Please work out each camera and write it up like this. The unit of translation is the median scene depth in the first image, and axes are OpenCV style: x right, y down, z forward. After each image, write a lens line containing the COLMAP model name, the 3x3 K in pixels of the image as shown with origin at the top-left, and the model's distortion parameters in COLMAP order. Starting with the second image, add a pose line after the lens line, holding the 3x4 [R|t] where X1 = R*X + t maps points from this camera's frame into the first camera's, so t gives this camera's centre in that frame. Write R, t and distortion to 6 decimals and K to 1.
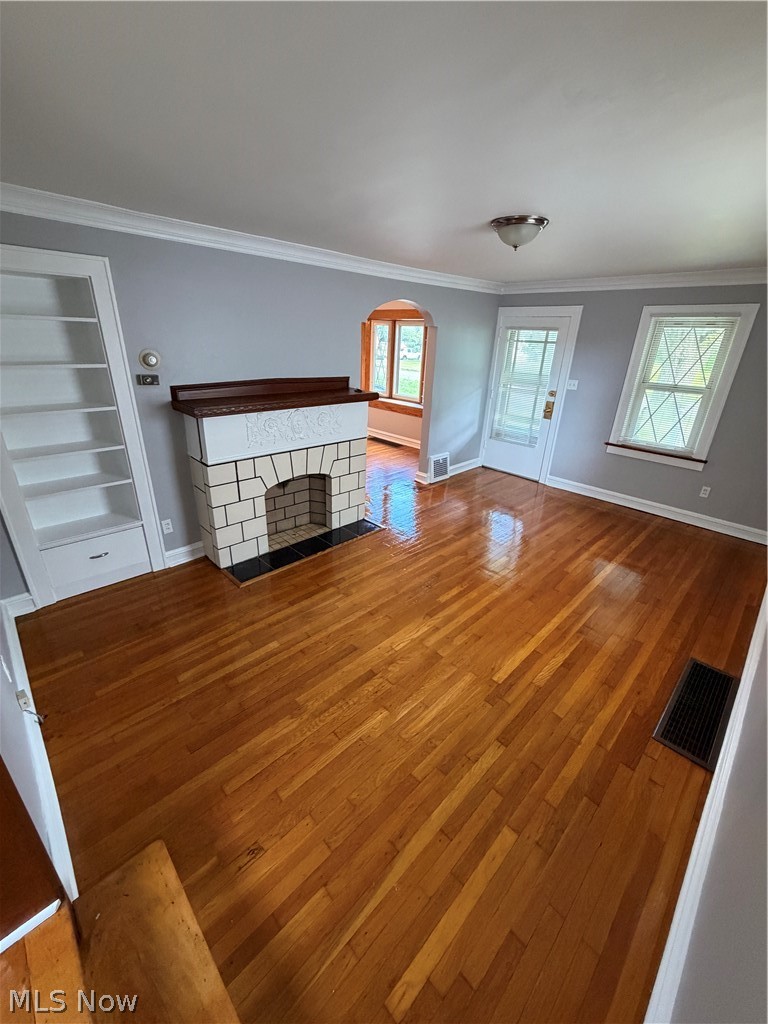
lens RADIAL K [[409.2, 0, 380.0], [0, 409.2, 507.1], [0, 0, 1]] dist [-0.001601, -0.000079]
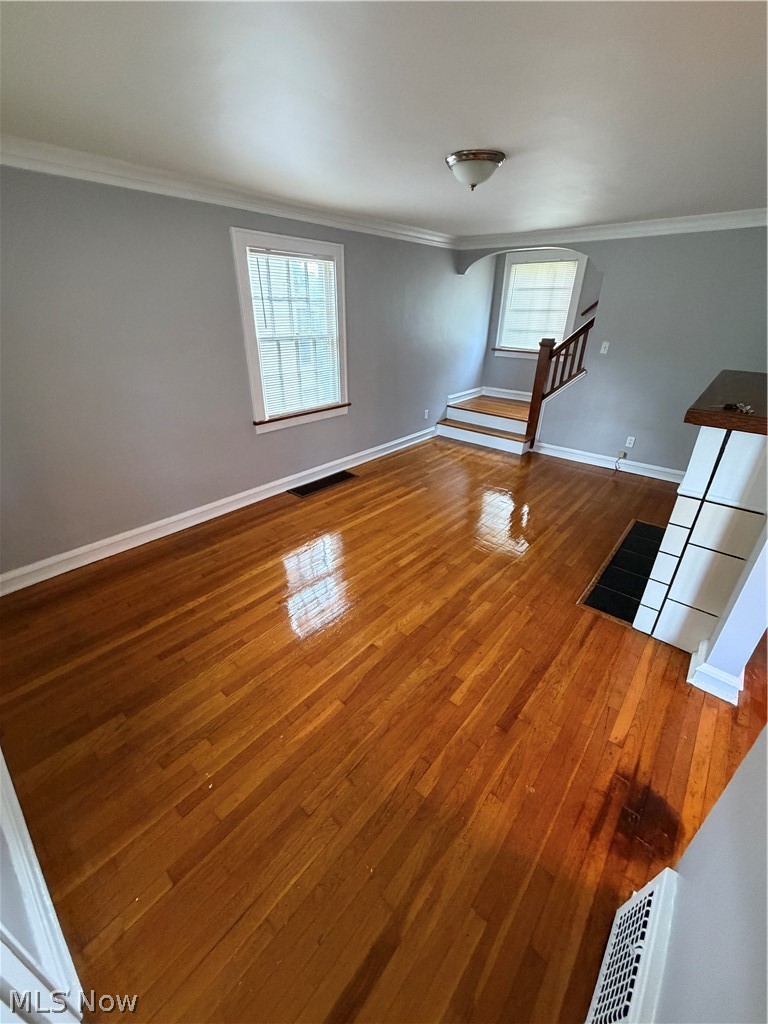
lens RADIAL K [[409.2, 0, 380.0], [0, 409.2, 507.1], [0, 0, 1]] dist [-0.001601, -0.000079]
pose [[-0.995786, -0.000898, -0.091704, 0.606496], [-0.069903, 0.654713, 0.752638, -0.812599], [0.059364, 0.755877, -0.652017, 2.070772]]
